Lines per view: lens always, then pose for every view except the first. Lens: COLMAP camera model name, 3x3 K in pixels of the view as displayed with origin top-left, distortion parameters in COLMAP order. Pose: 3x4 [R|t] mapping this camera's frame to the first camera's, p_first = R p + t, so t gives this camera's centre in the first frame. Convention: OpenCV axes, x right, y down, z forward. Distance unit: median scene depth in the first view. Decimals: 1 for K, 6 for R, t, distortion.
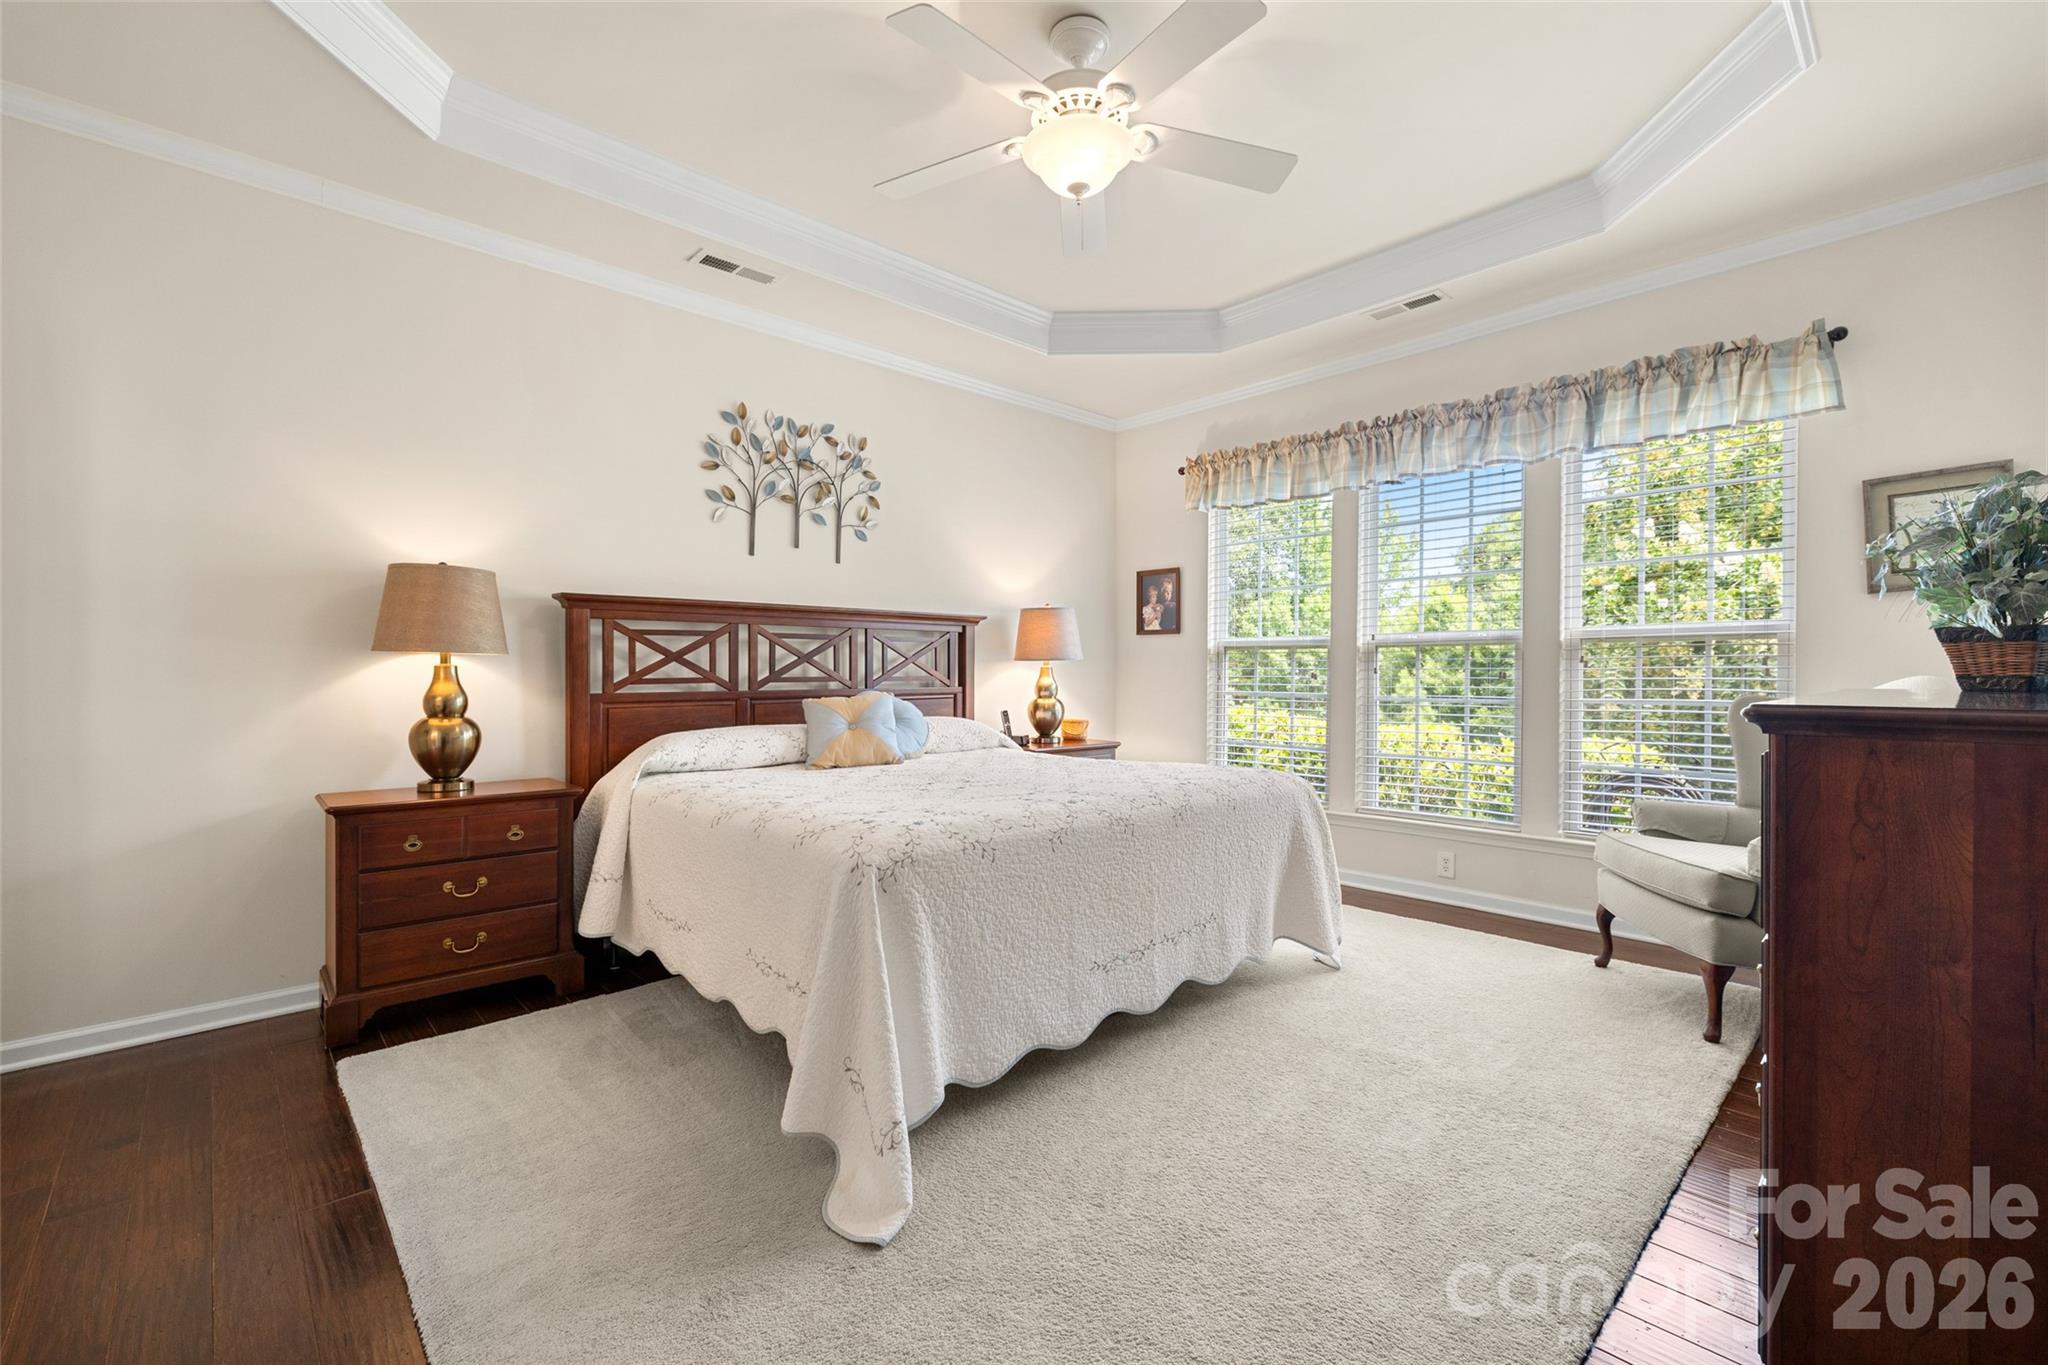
lens RADIAL K [[876.5, 0, 1024.0], [0, 876.5, 682.5], [0, 0, 1]] dist [0.000535, -0.000240]
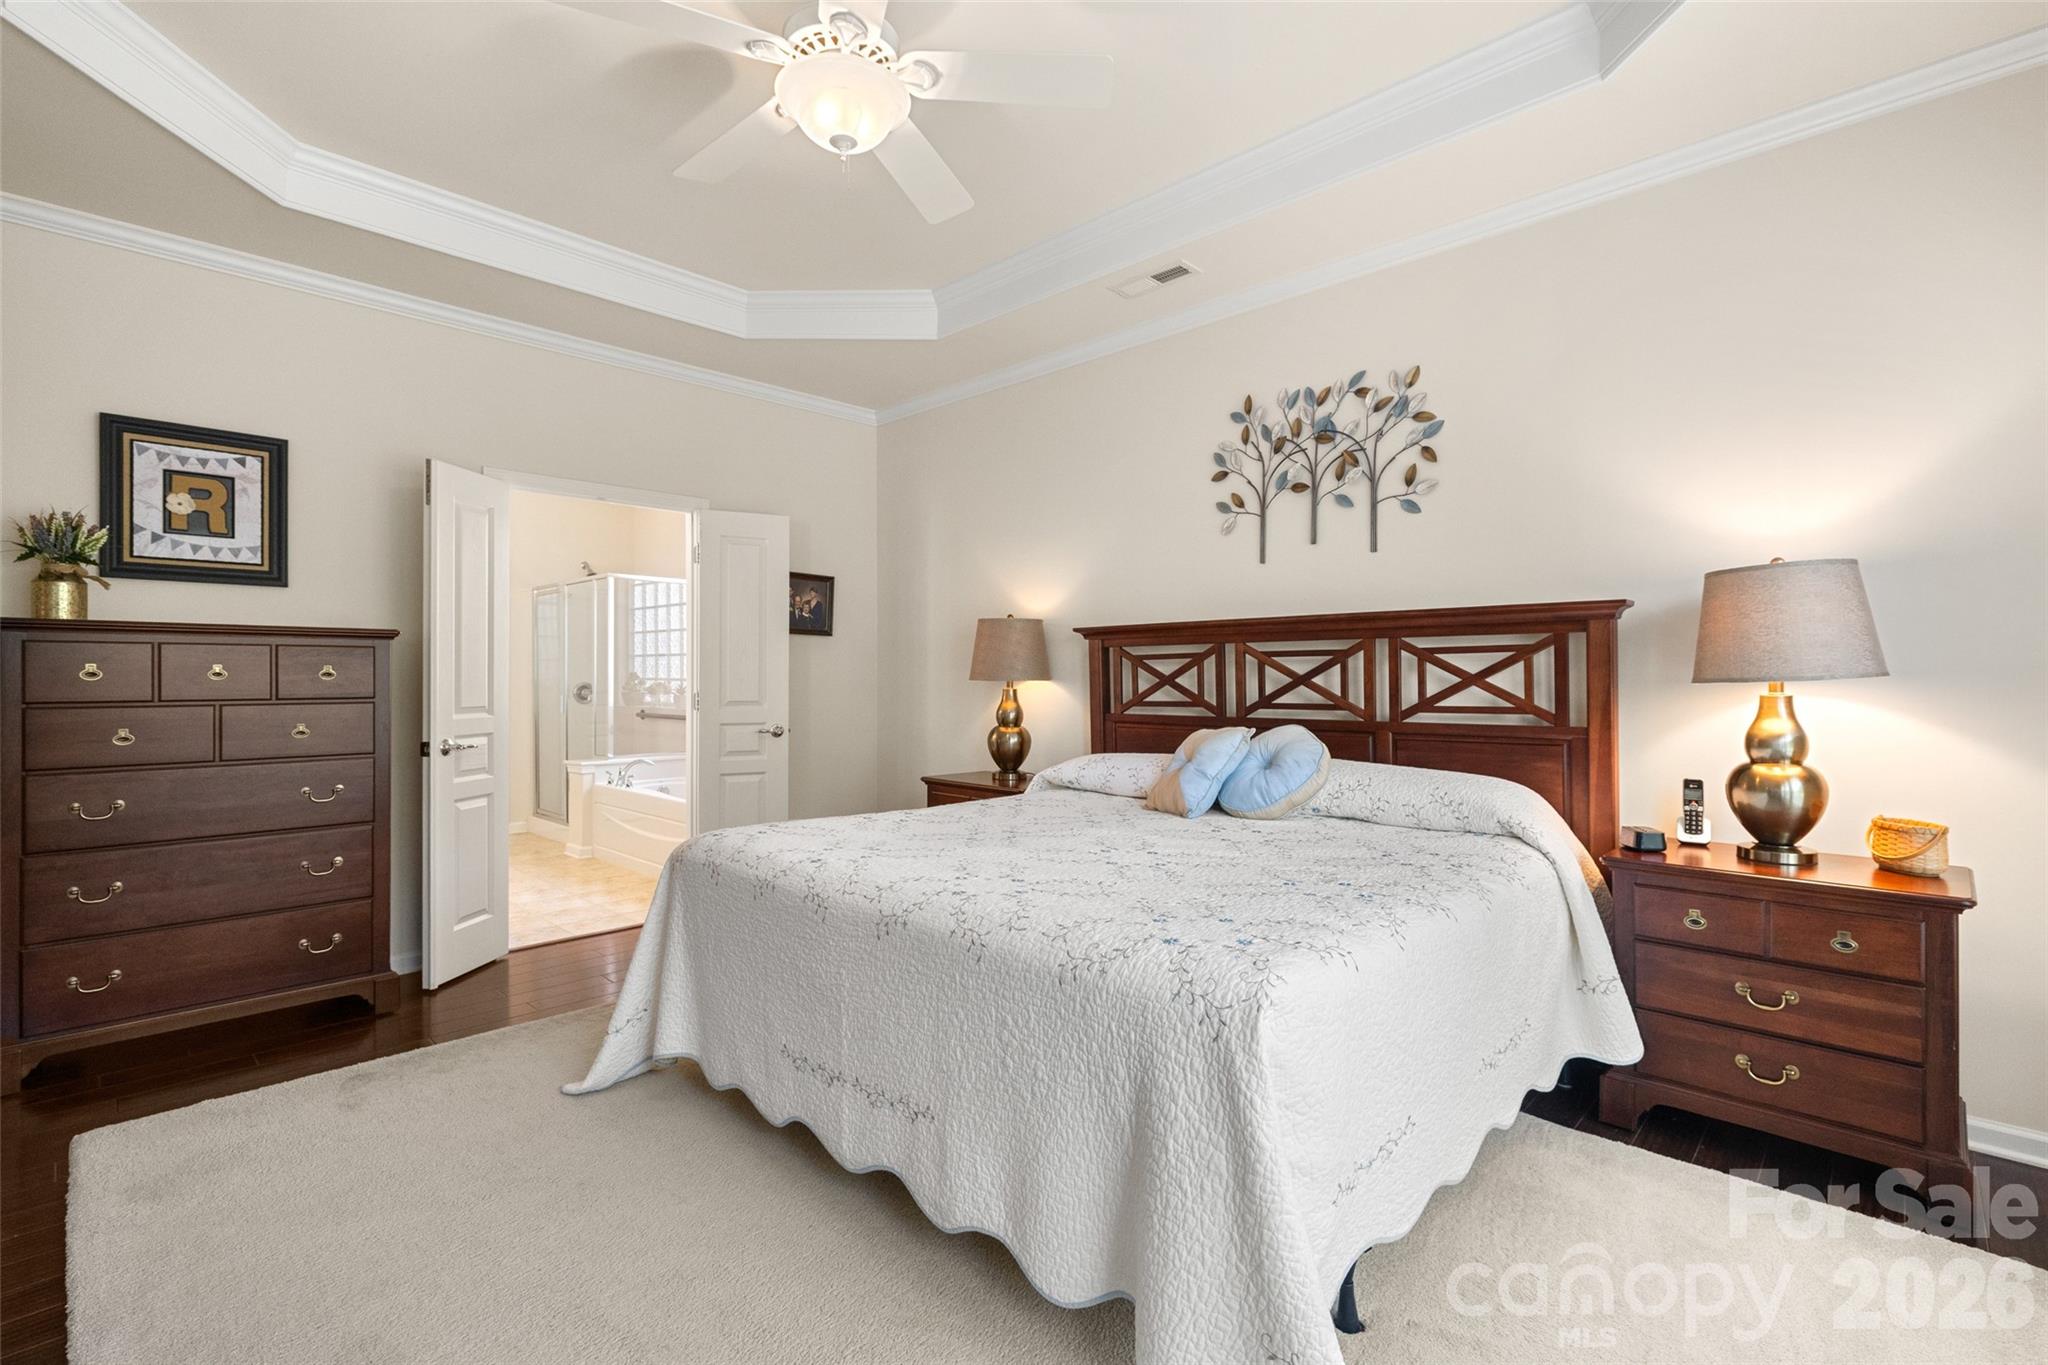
lens RADIAL K [[908.1, 0, 1005.8], [0, 908.1, 682.4], [0, 0, 1]] dist [0.002469, 0.000407]
pose [[0.042161, -0.005933, -0.999093, 0.563894], [-0.024842, 0.999667, -0.006985, -0.013085], [0.998802, 0.025114, 0.042000, 0.685764]]
